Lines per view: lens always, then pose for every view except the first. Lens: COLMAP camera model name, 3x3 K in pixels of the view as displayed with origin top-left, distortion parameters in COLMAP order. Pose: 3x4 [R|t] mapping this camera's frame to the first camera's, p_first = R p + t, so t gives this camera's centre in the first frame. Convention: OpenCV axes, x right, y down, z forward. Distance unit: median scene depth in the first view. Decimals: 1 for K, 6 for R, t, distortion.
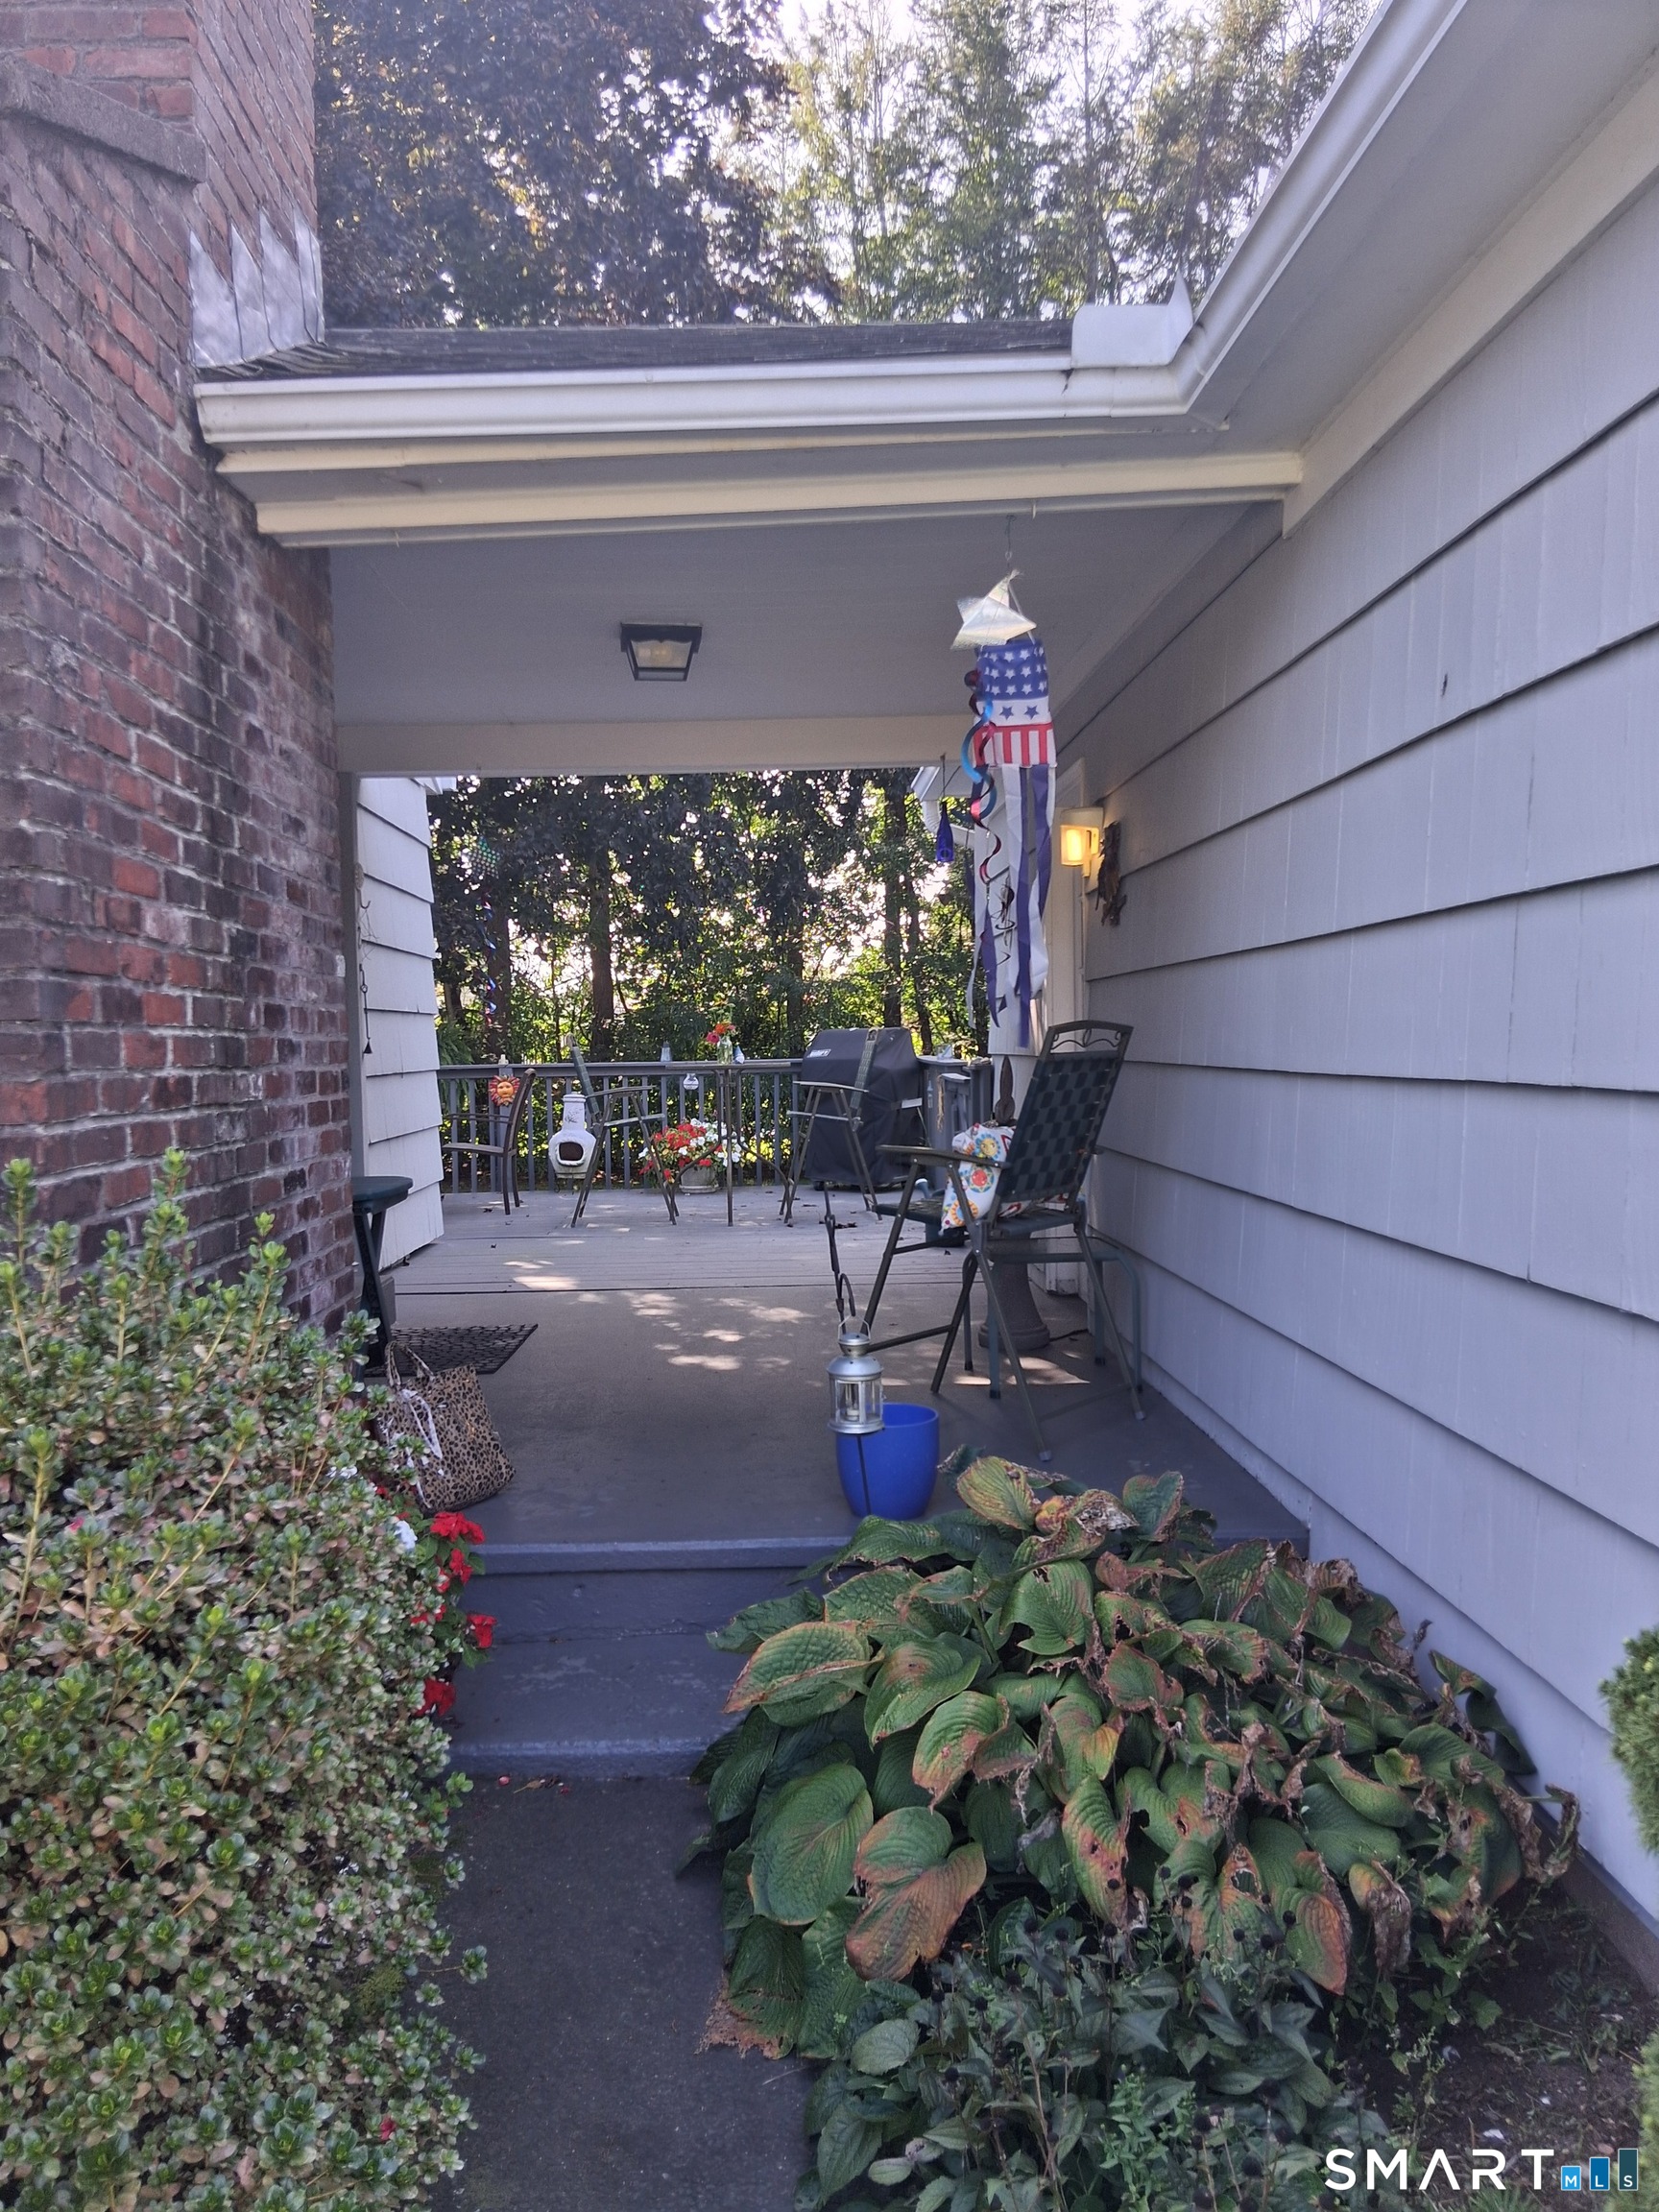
lens RADIAL K [[1676.1, 0, 827.5], [0, 1676.1, 1110.4], [0, 0, 1]] dist [0.044507, -0.081133]
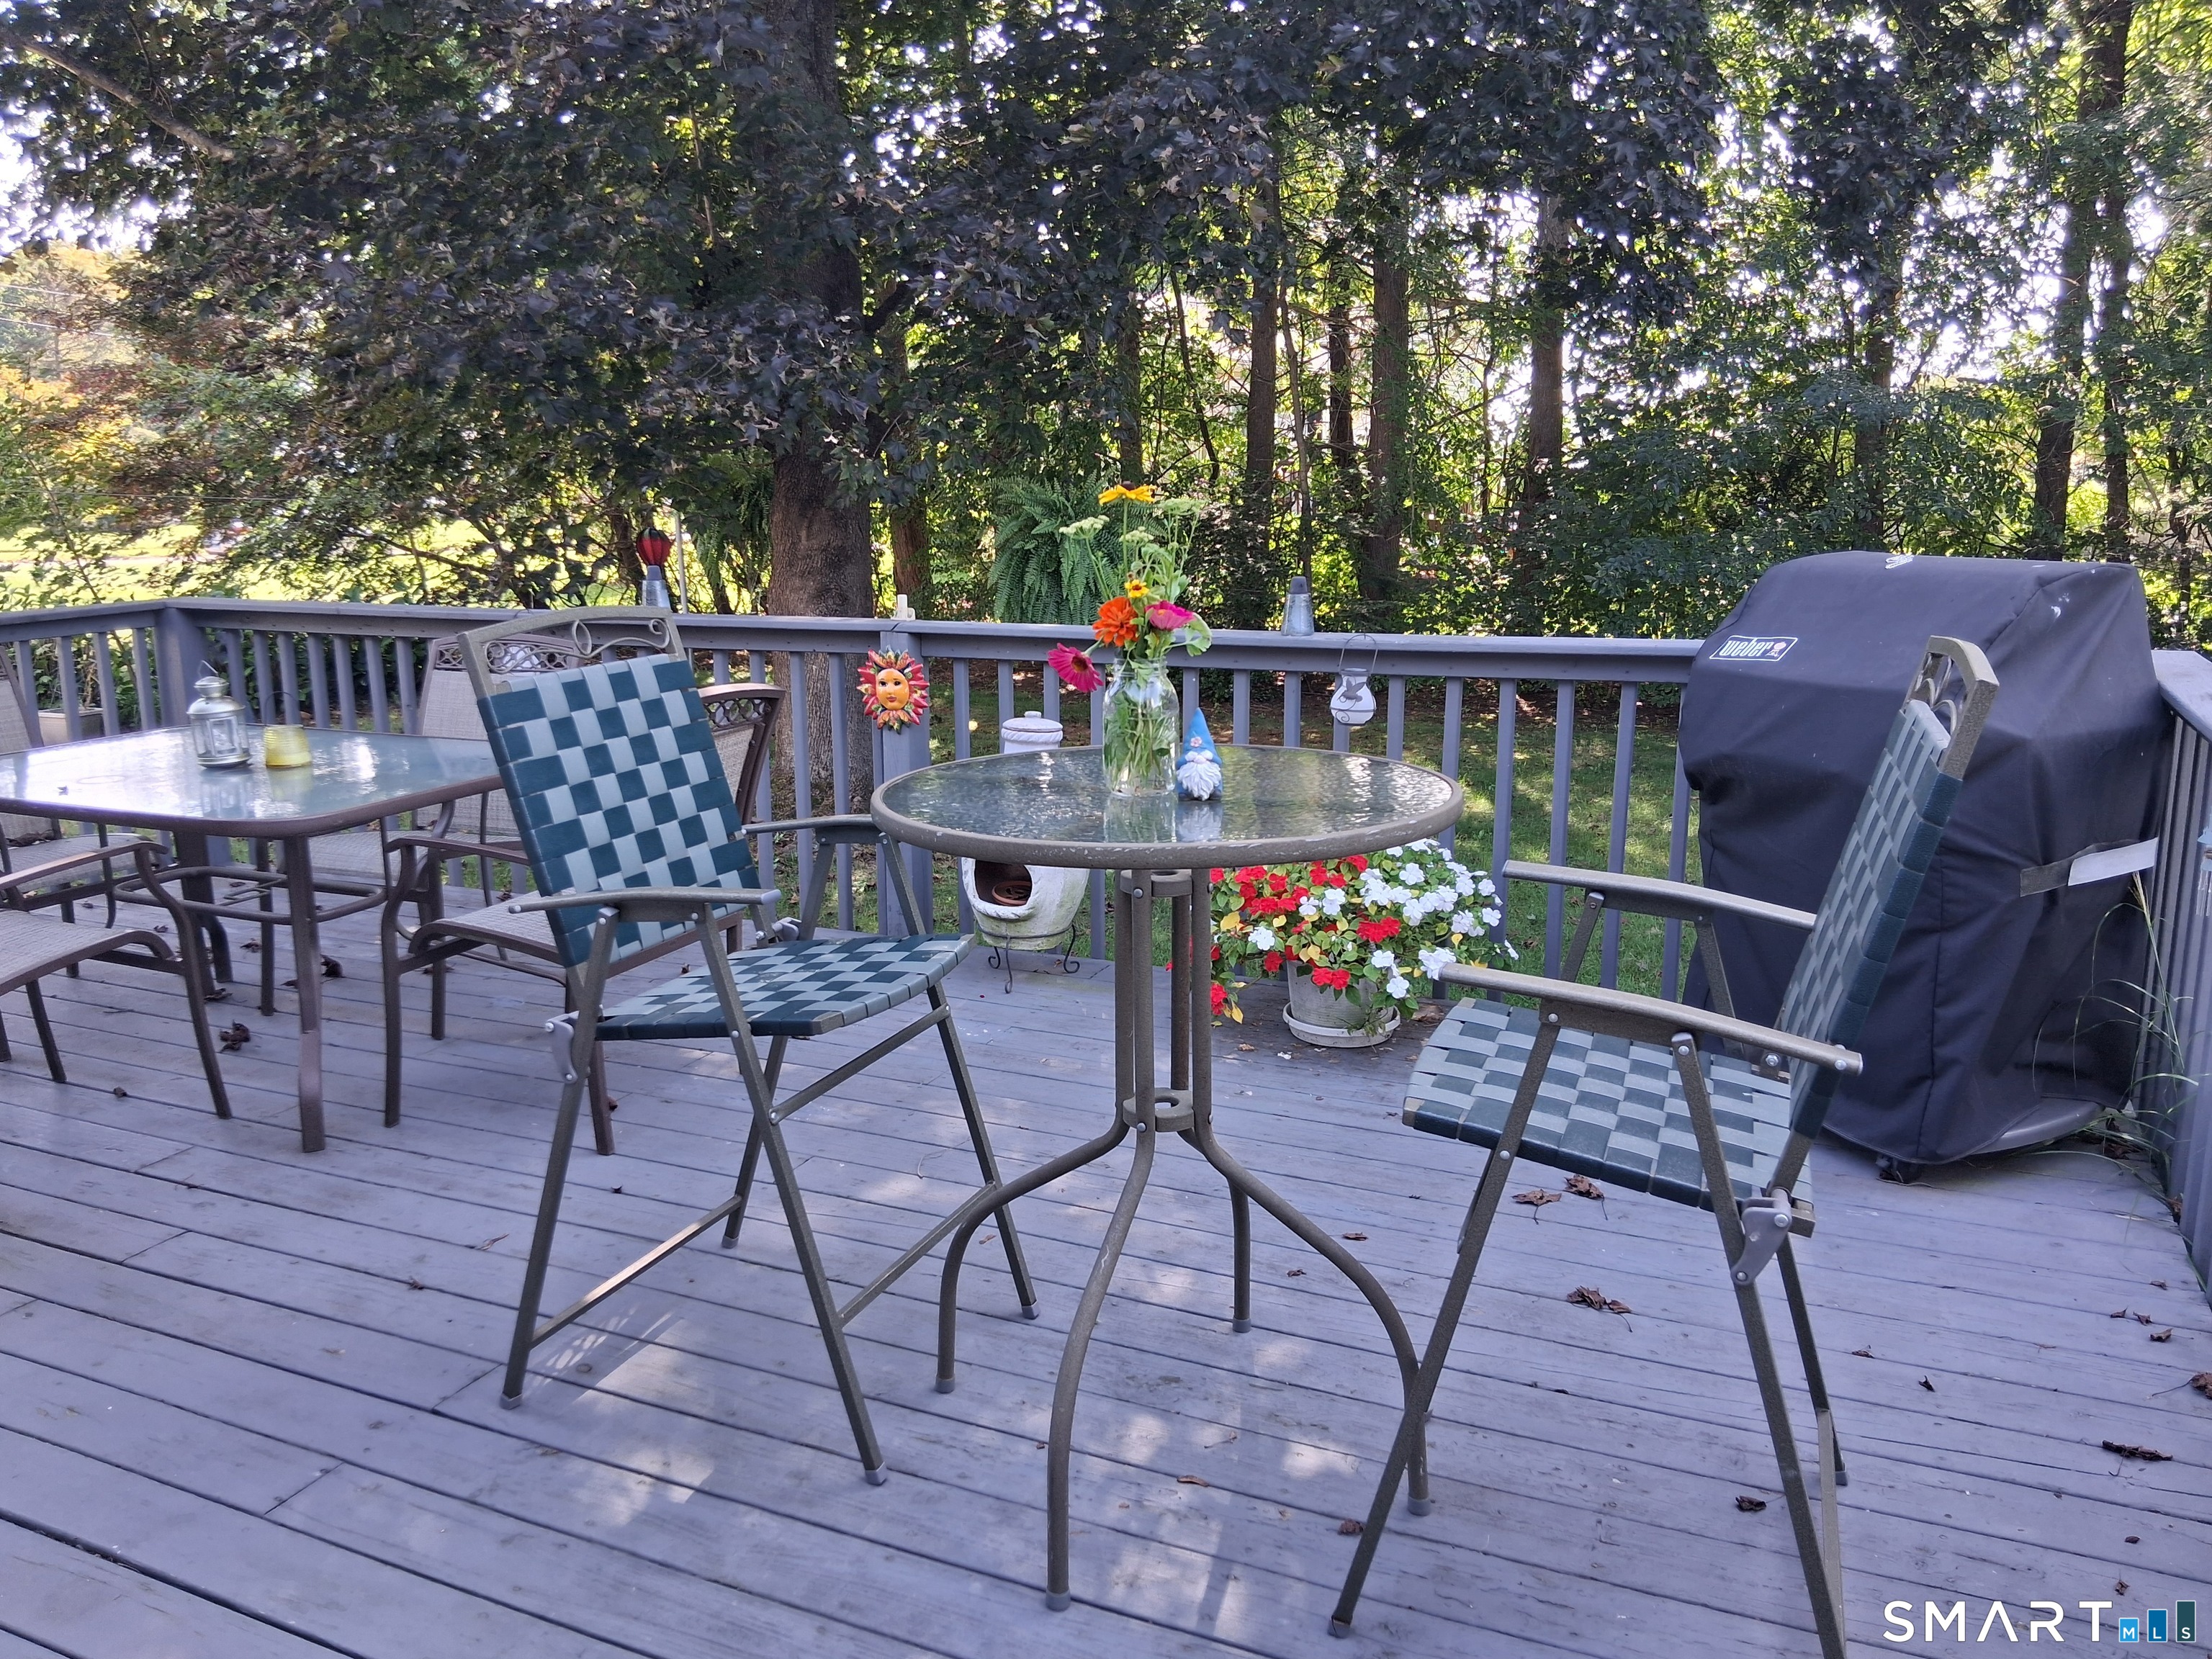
lens RADIAL K [[1676.1, 0, 1101.8], [0, 1676.1, 815.5], [0, 0, 1]] dist [0.044507, -0.081133]
pose [[0.894236, 0.097371, -0.436876, 0.011402], [-0.024098, 0.985109, 0.170236, -0.025622], [0.446946, -0.141703, 0.883266, 0.341452]]
